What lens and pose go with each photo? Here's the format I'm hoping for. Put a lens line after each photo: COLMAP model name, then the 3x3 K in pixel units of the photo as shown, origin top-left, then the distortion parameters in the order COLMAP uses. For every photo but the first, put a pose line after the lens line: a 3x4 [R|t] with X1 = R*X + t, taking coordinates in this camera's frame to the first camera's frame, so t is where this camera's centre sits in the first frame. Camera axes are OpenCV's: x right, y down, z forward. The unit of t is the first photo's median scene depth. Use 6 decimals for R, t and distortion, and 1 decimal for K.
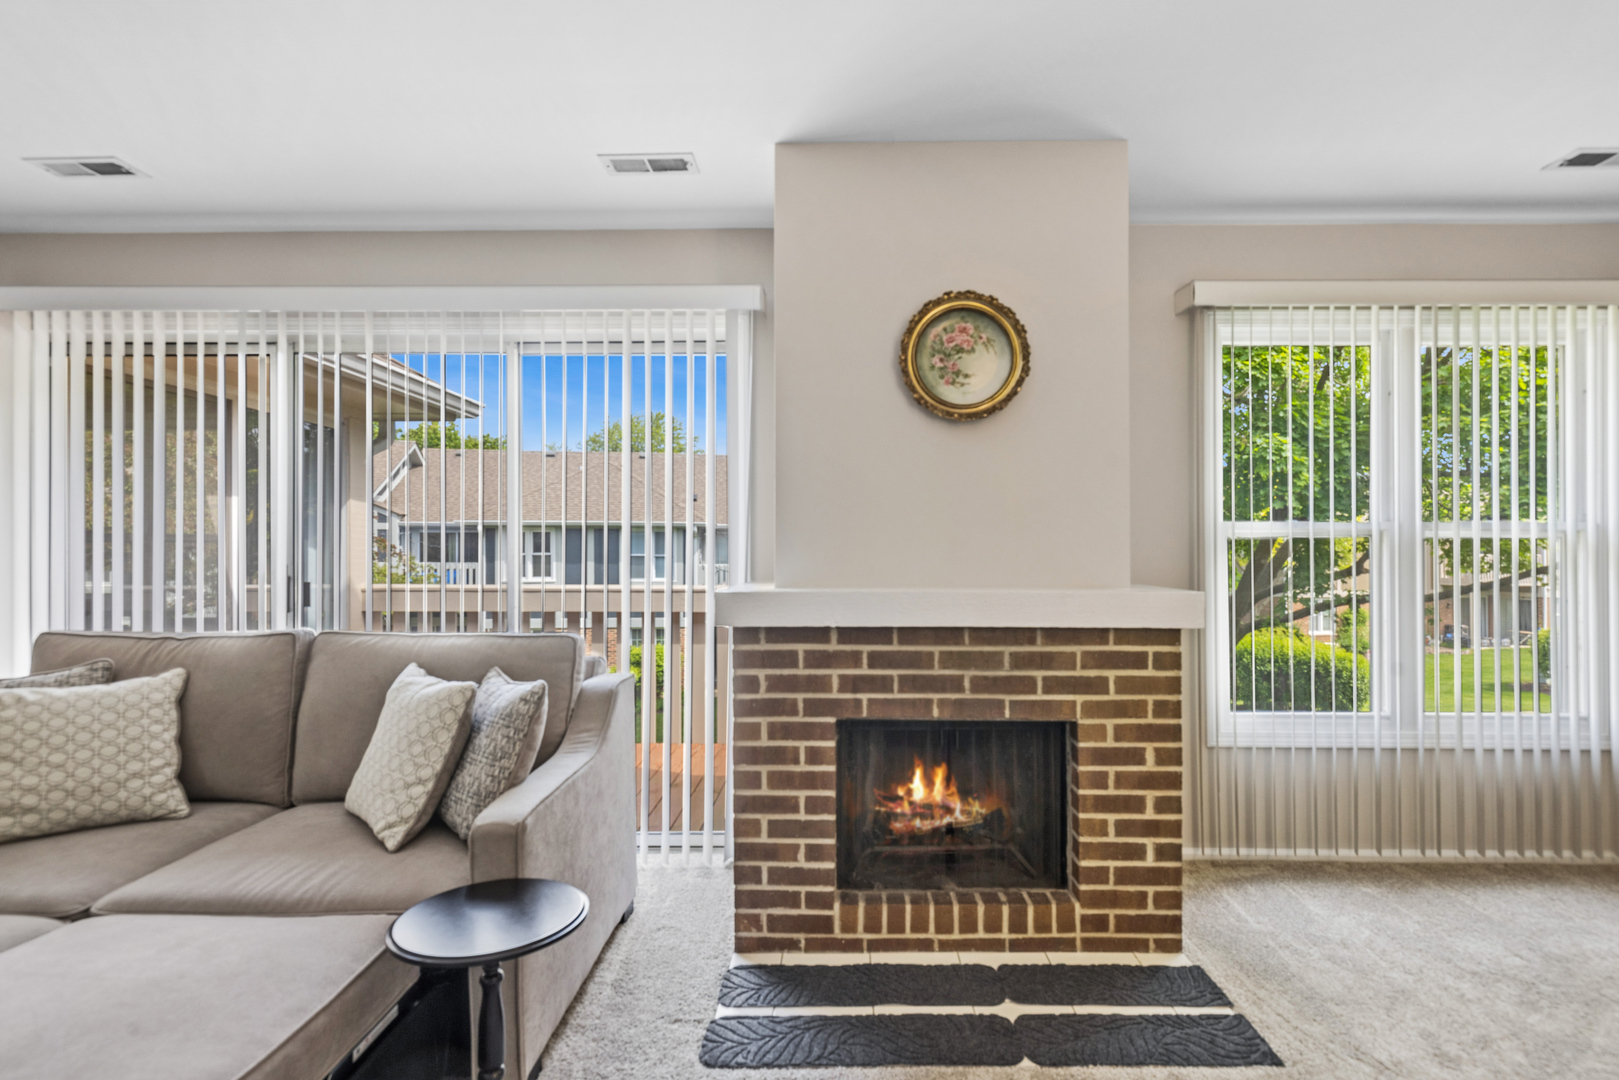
lens RADIAL K [[779.7, 0, 817.4], [0, 779.7, 547.5], [0, 0, 1]] dist [-0.000722, 0.000624]
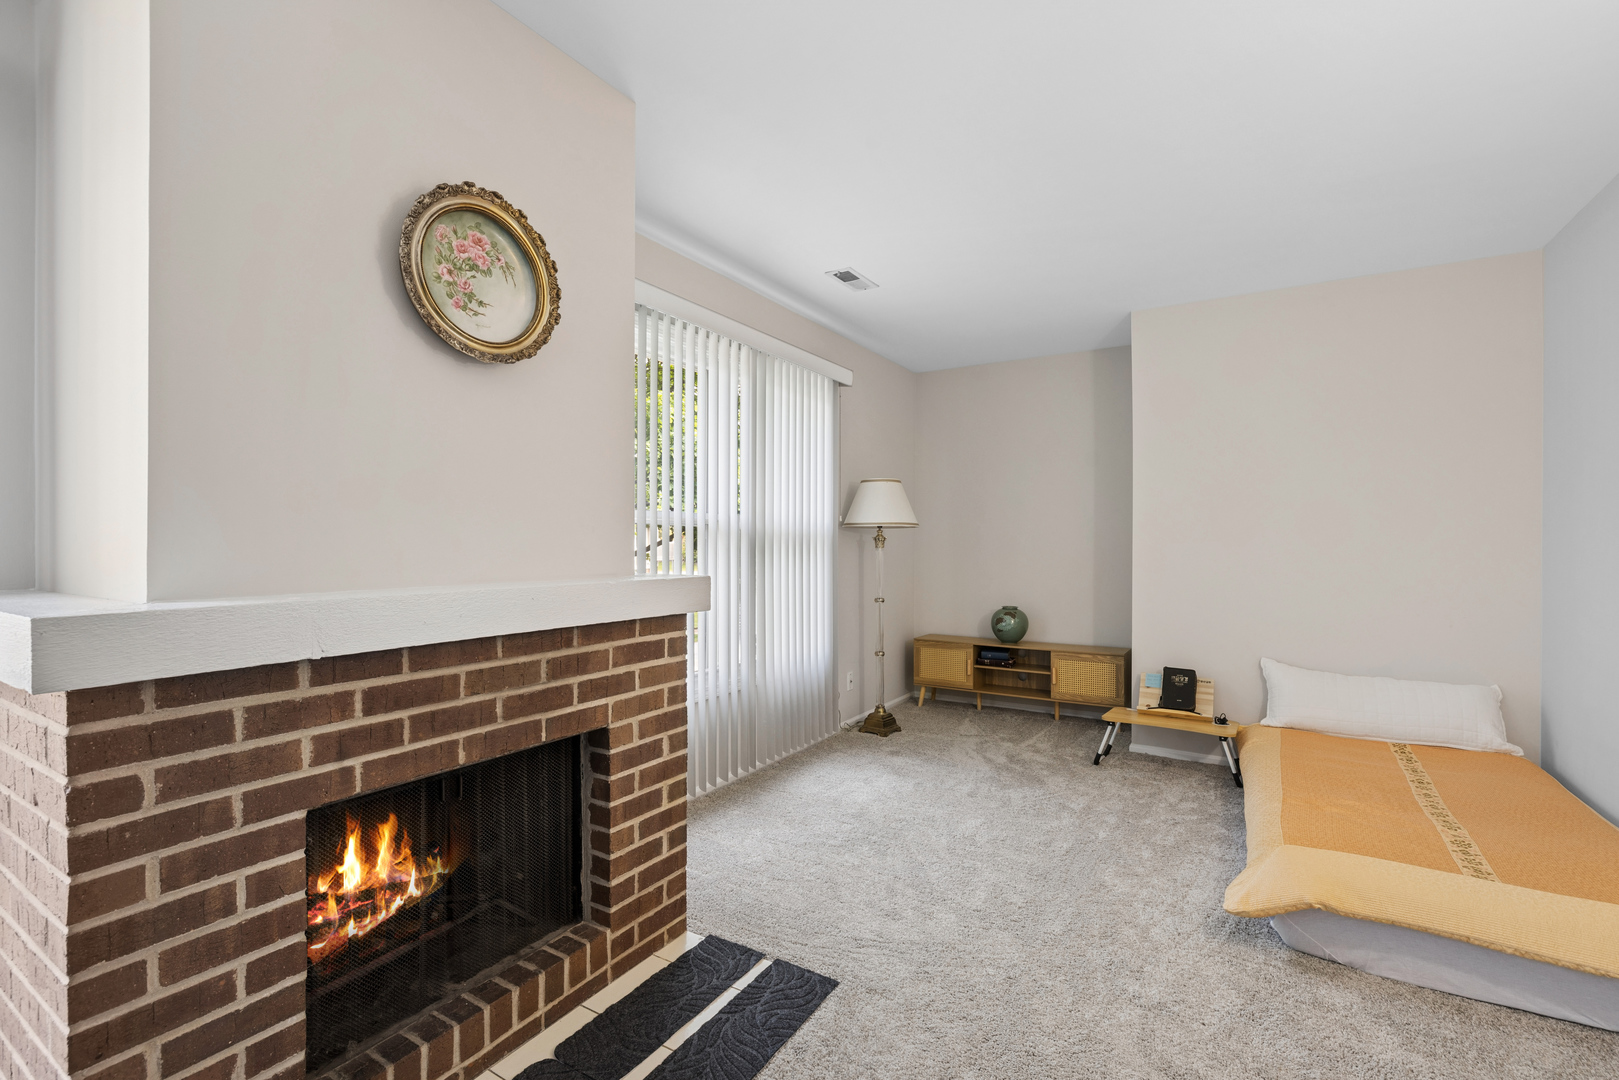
lens RADIAL K [[720.6, 0, 809.5], [0, 720.6, 540.0], [0, 0, 1]] dist [-0.003701, 0.000104]
pose [[0.507505, 0.001278, 0.861648, -0.259294], [-0.006685, 0.999975, 0.002454, 0.005973], [-0.861623, -0.007006, 0.507501, 0.384349]]
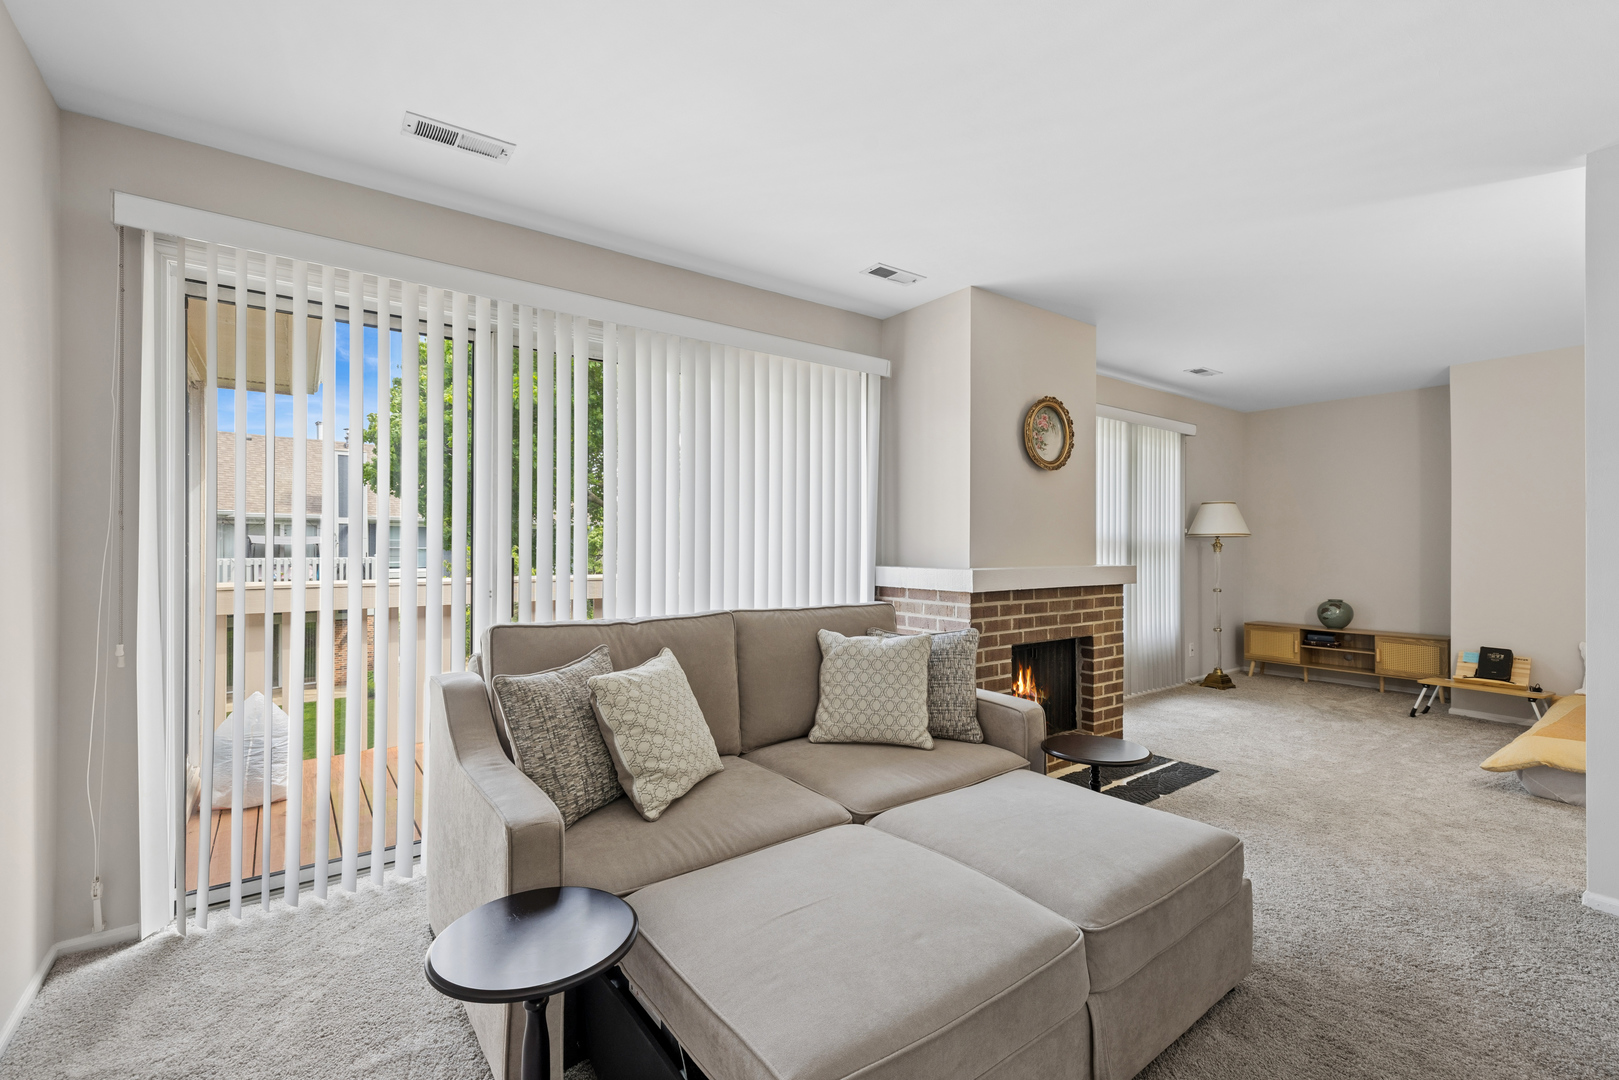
lens RADIAL K [[706.6, 0, 799.3], [0, 706.6, 543.3], [0, 0, 1]] dist [0.003638, 0.000636]
pose [[0.797920, 0.002279, 0.602759, -1.253346], [-0.005546, 0.999978, 0.003562, -0.001497], [-0.602738, -0.006185, 0.797915, 0.069210]]
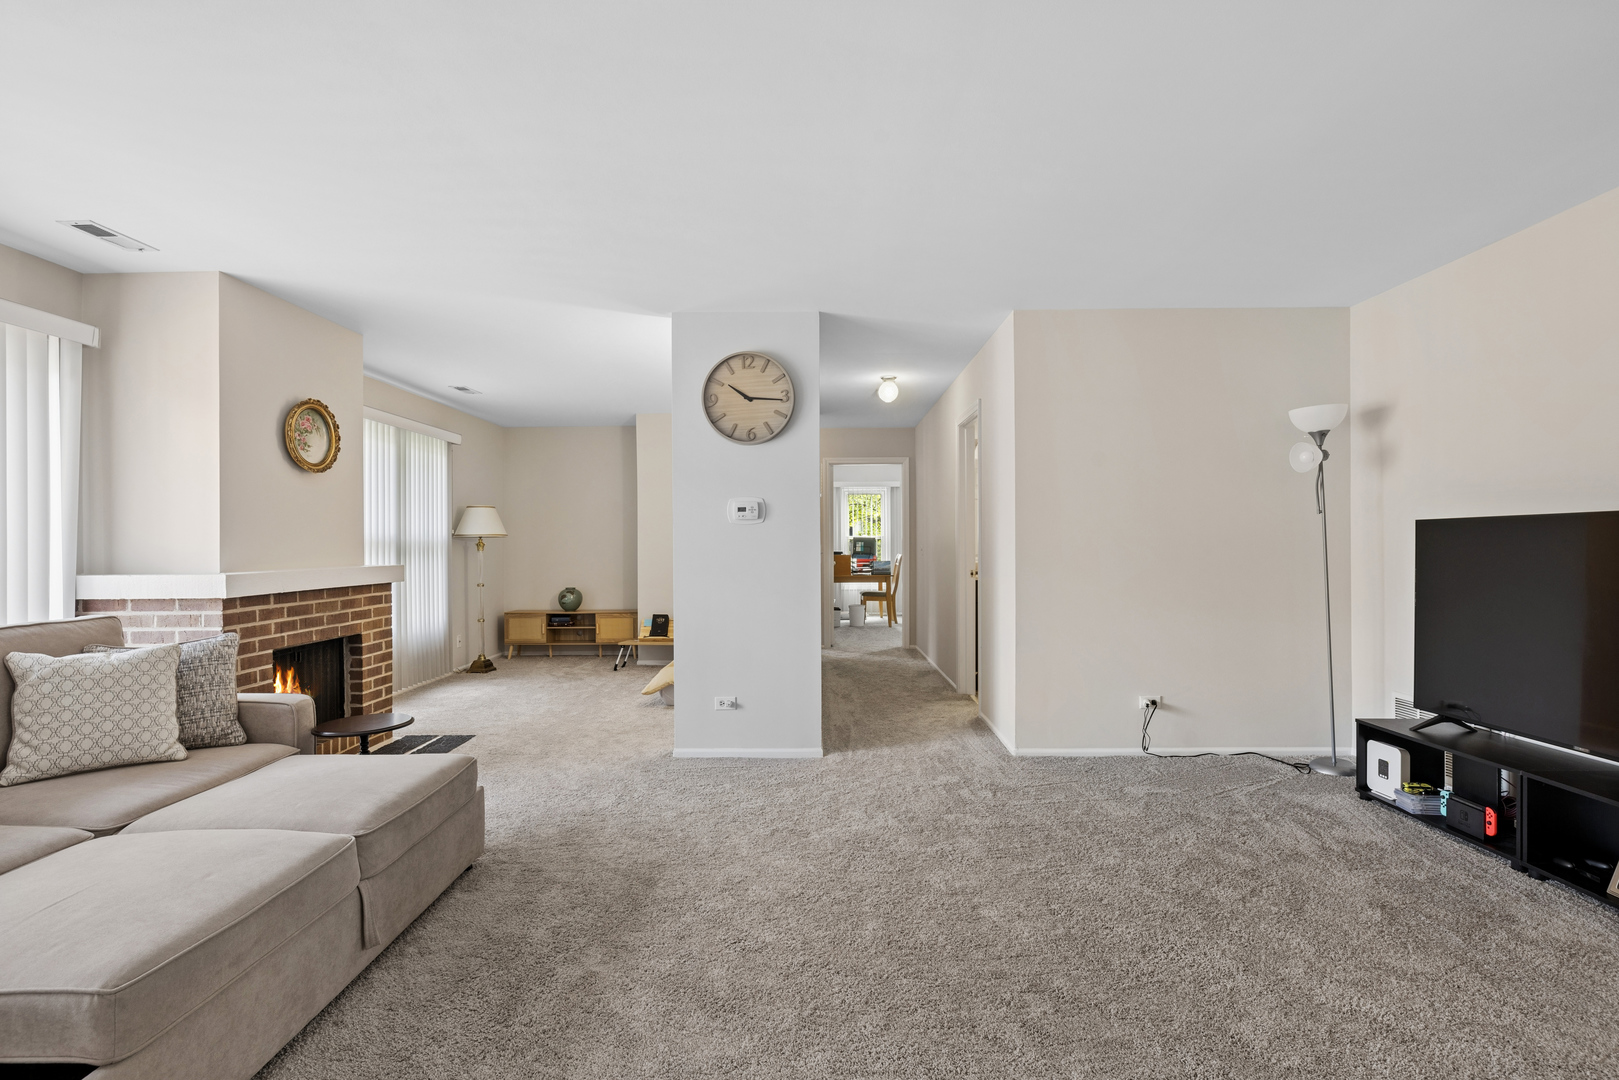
lens RADIAL K [[758.6, 0, 809.5], [0, 758.6, 540.0], [0, 0, 1]] dist [-0.001373, 0.001041]
pose [[-0.003703, 0.001247, 0.999992, -1.570336], [0.000727, 0.999999, -0.001245, -0.007995], [-0.999993, 0.000722, -0.003704, -0.117090]]
